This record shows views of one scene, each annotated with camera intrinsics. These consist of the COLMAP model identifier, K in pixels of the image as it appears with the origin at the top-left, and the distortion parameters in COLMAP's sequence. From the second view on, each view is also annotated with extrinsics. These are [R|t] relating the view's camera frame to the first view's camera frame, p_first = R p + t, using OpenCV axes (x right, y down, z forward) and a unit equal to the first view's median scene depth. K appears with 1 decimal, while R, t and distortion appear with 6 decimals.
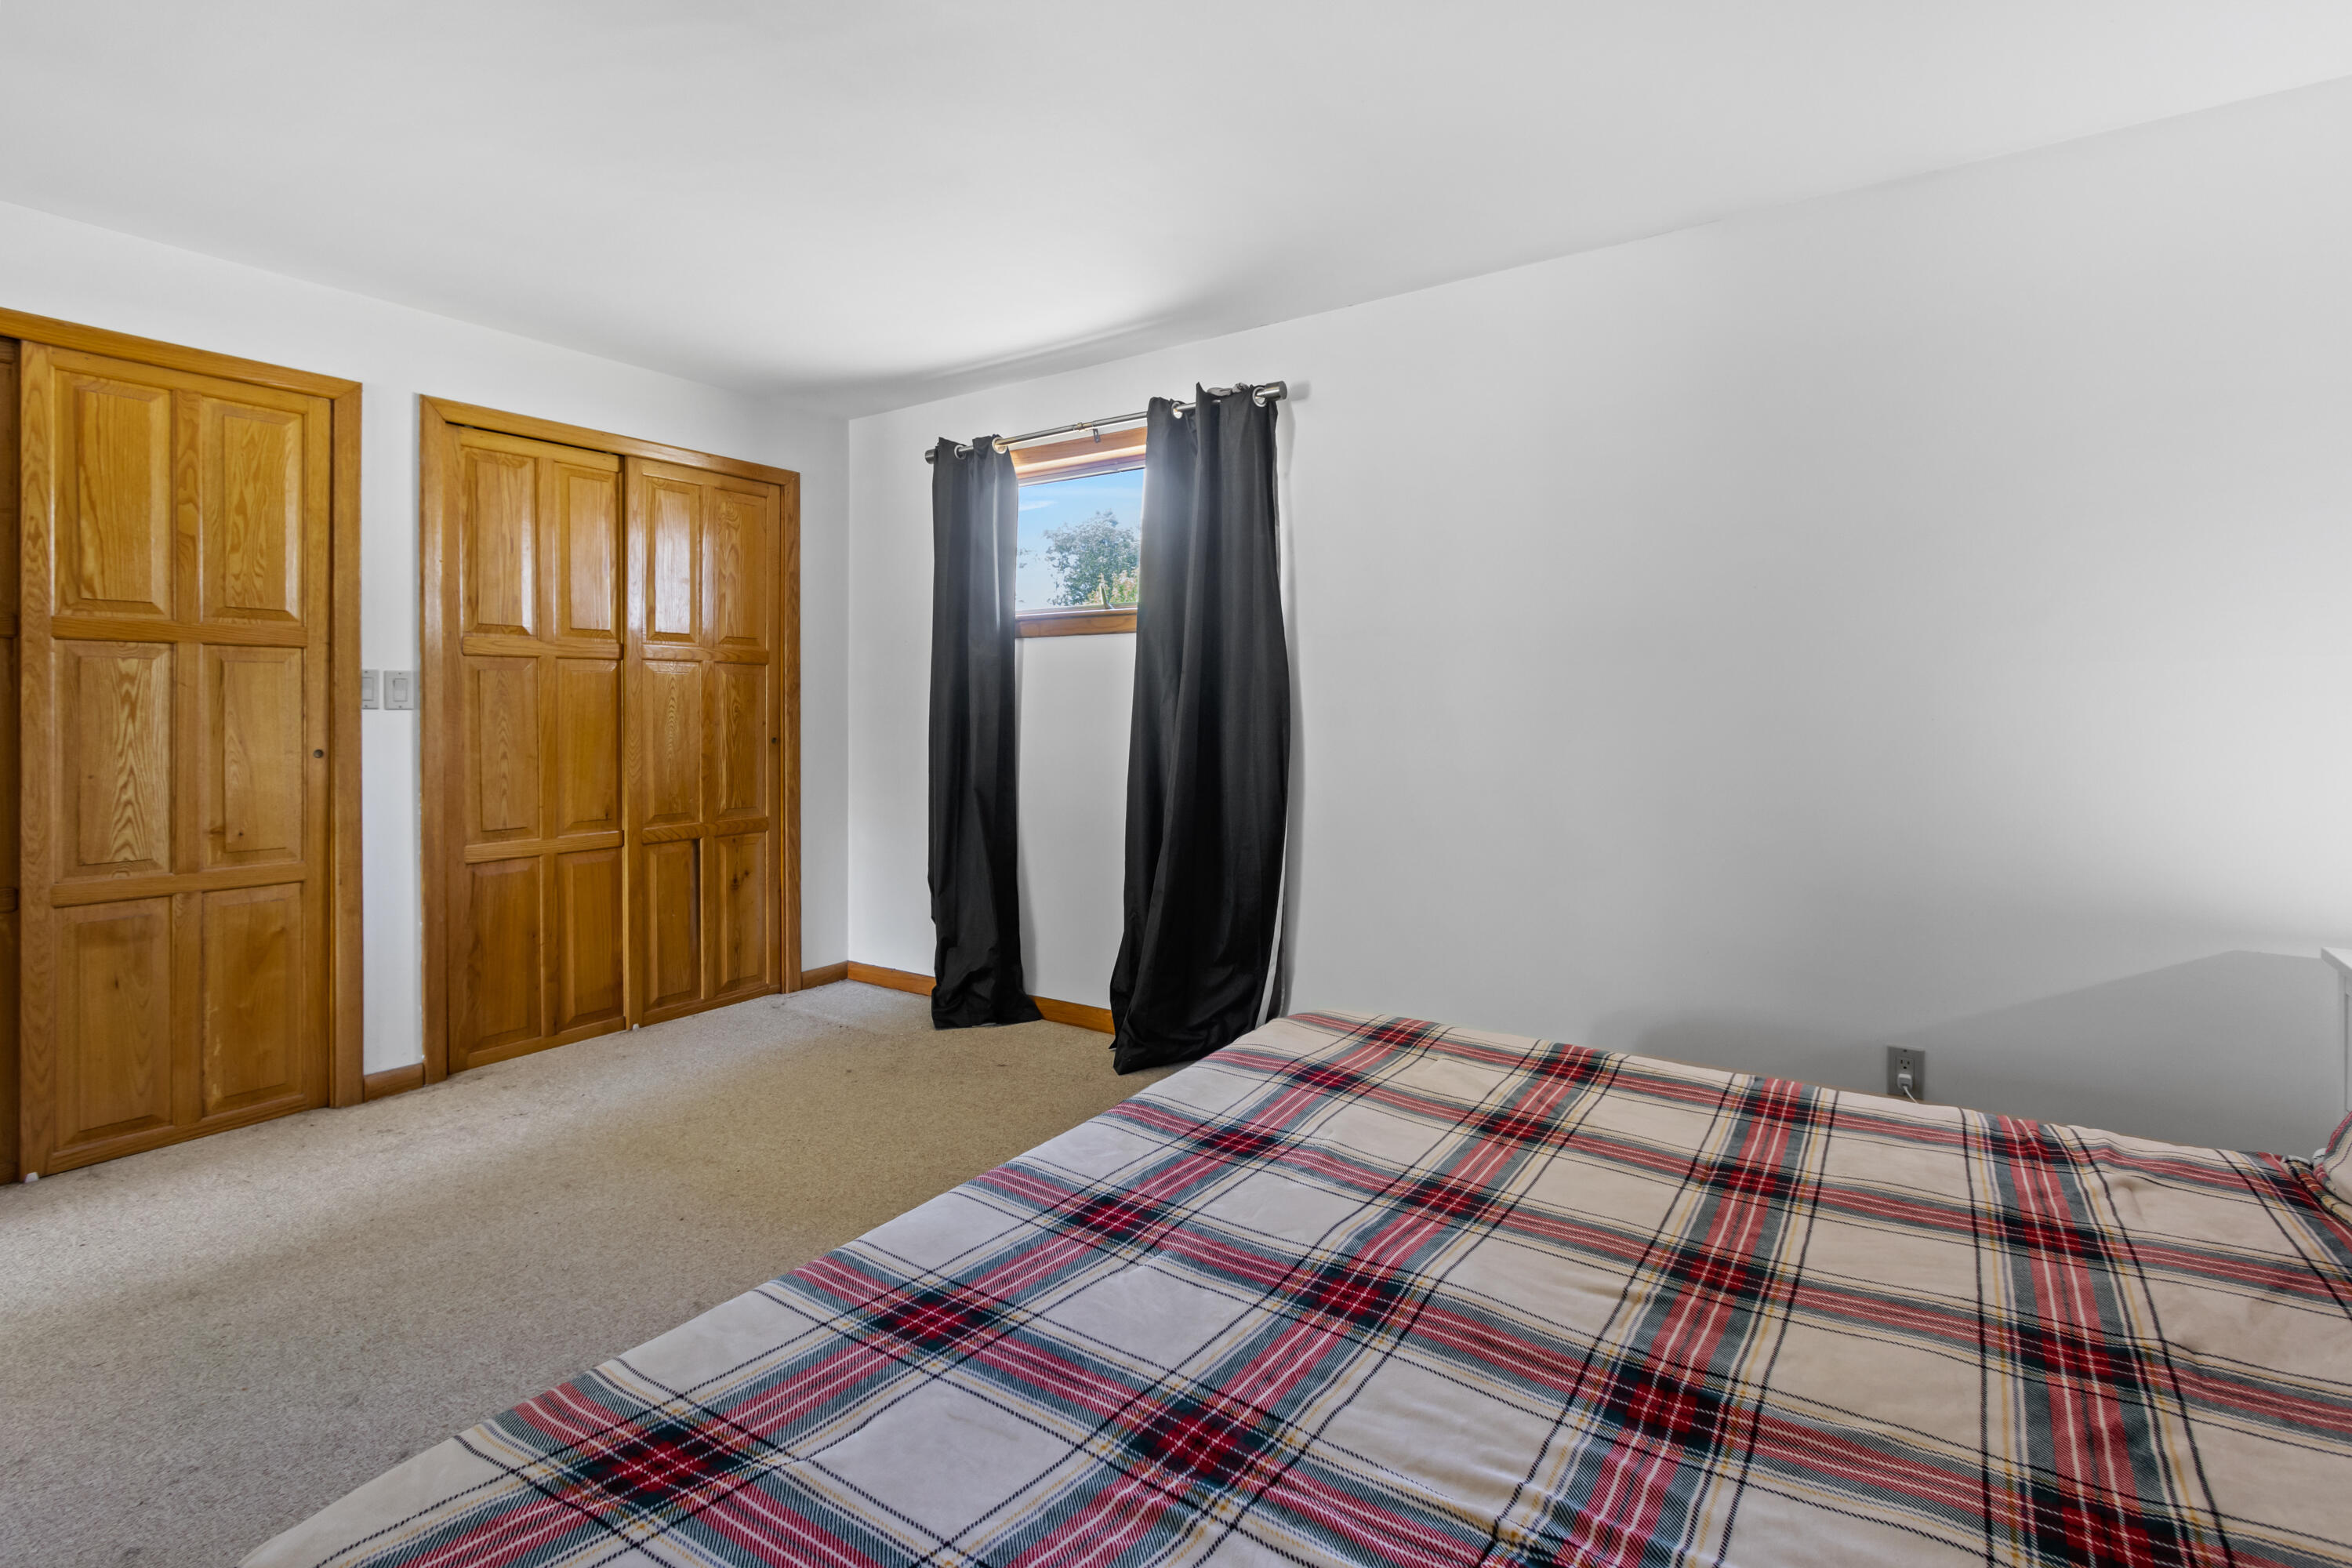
lens RADIAL K [[1111.7, 0, 1177.0], [0, 1111.7, 723.2], [0, 0, 1]] dist [0.000971, -0.000329]
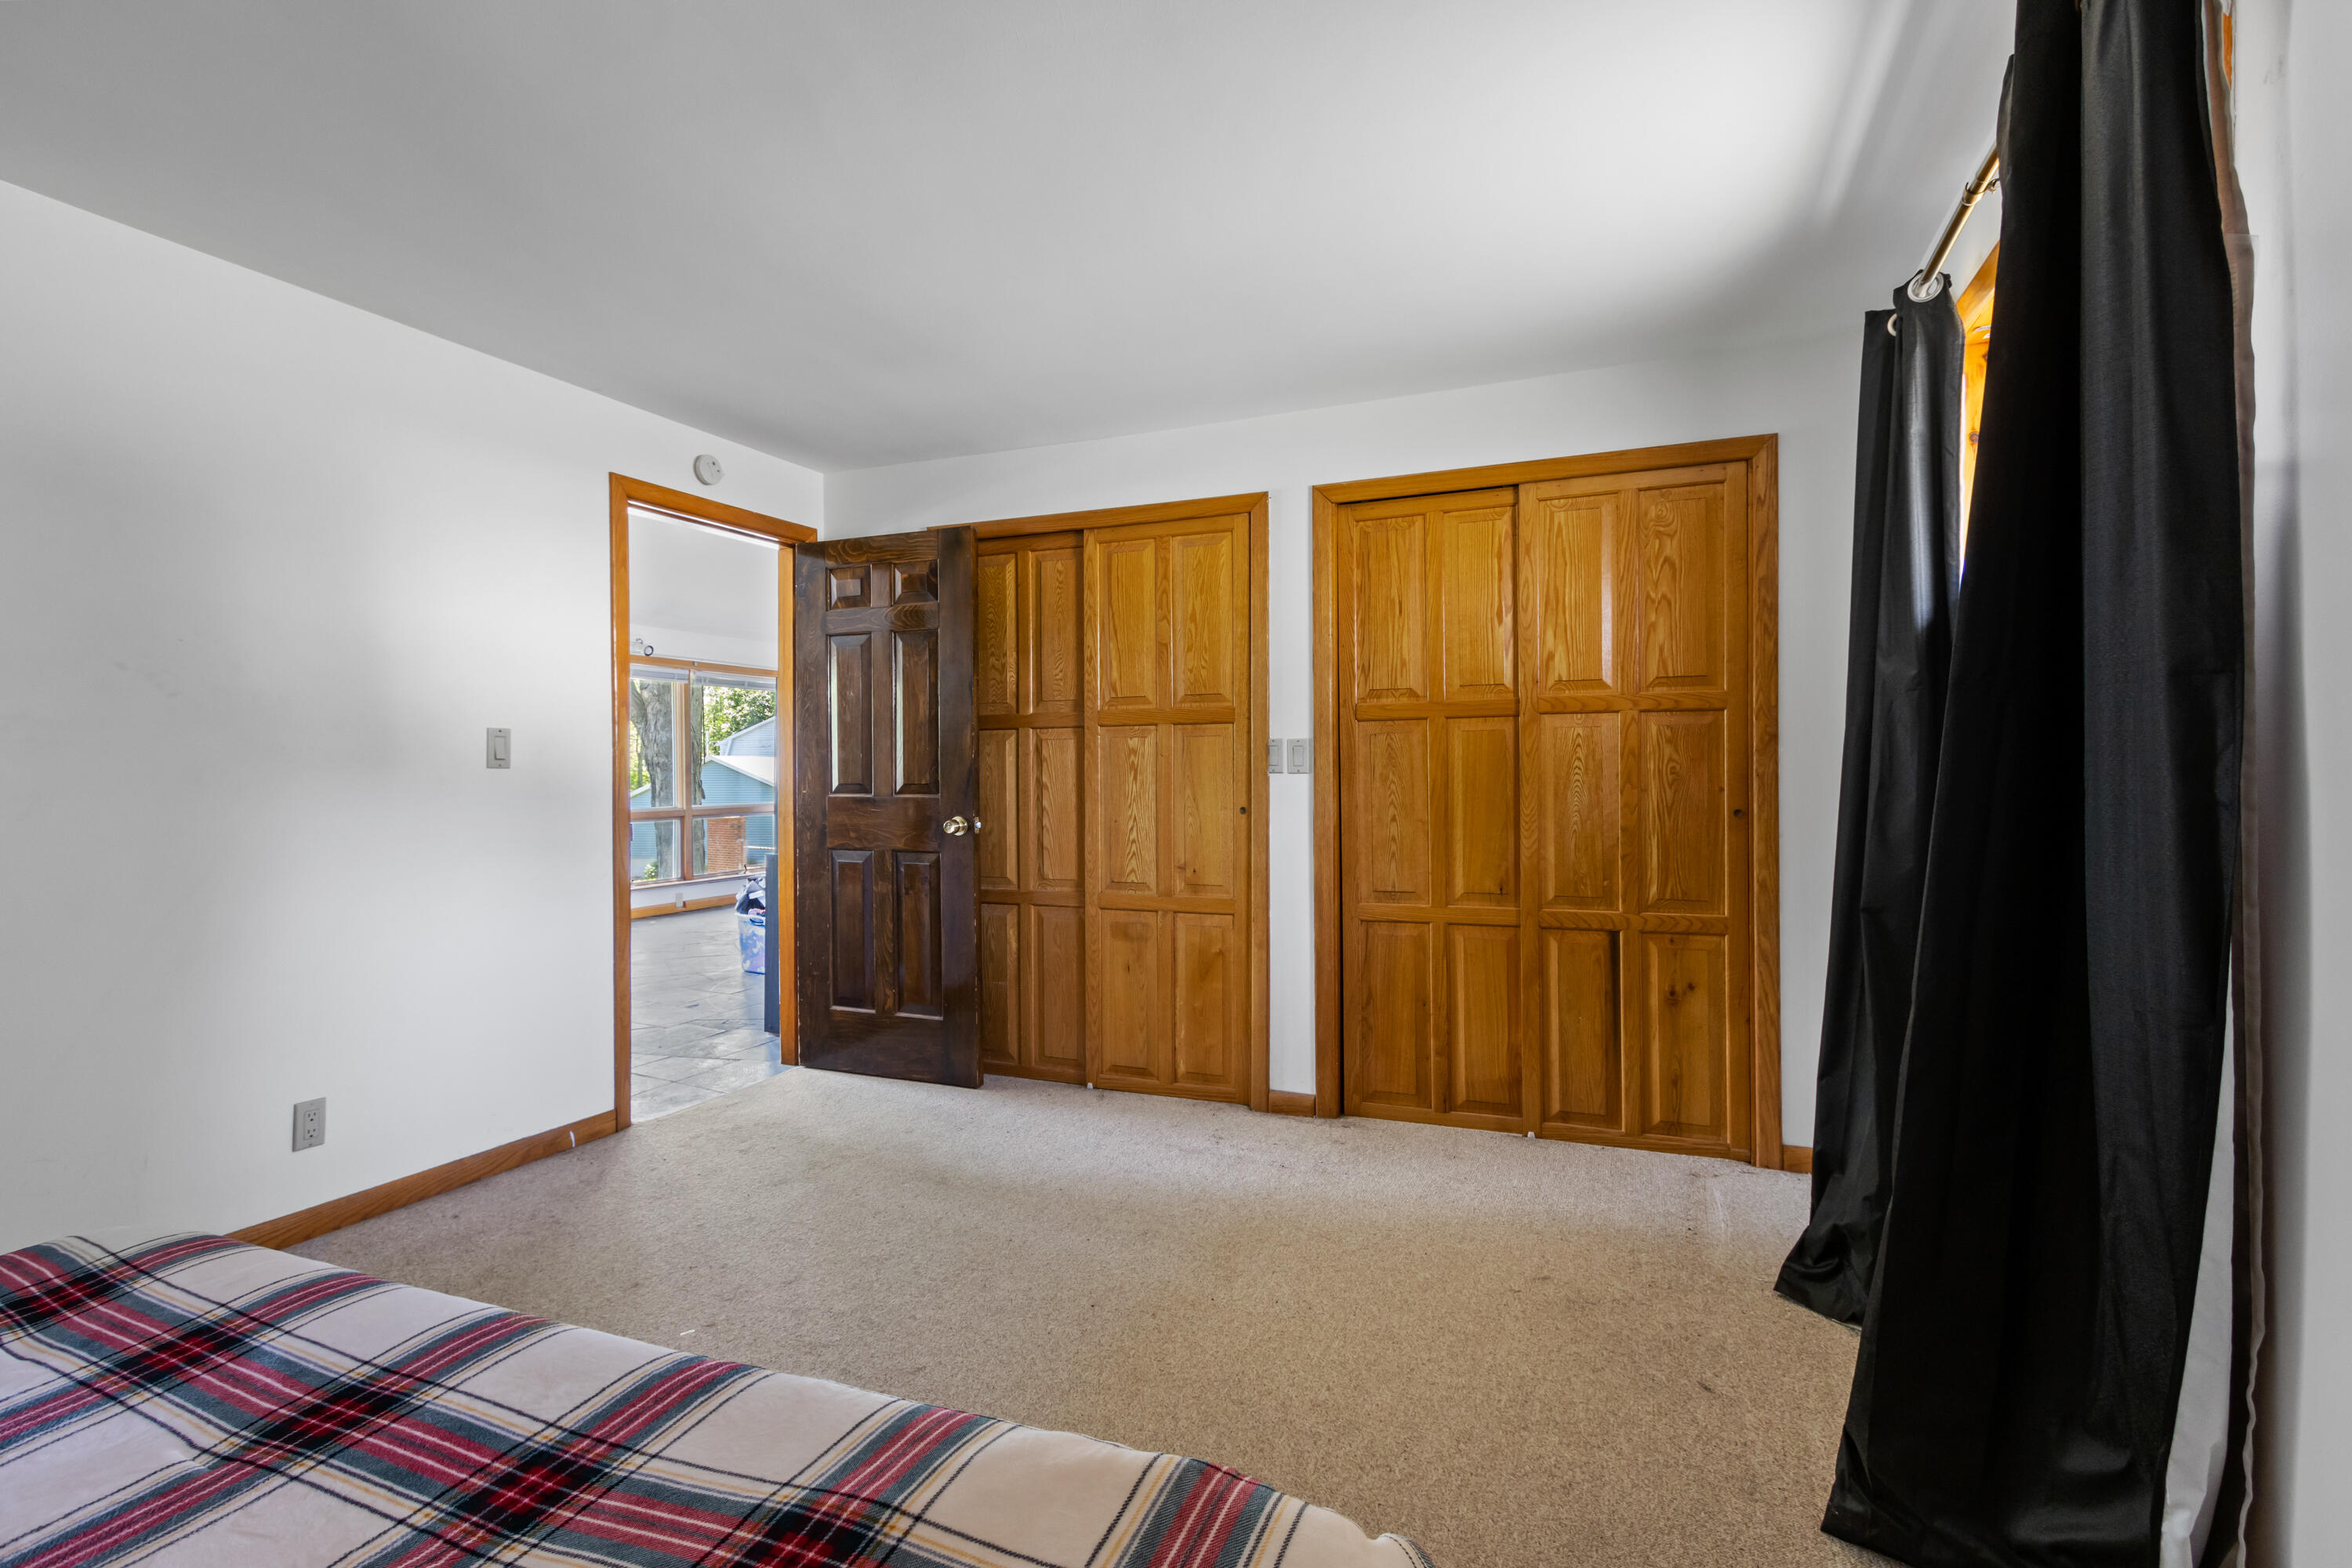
lens RADIAL K [[1135.3, 0, 1176.0], [0, 1135.3, 784.0], [0, 0, 1]] dist [0.002584, 0.000035]
pose [[0.187807, 0.010728, -0.982147, 0.376026], [-0.004411, 0.999939, 0.010079, -0.011763], [0.982196, 0.002440, 0.187843, 0.626442]]
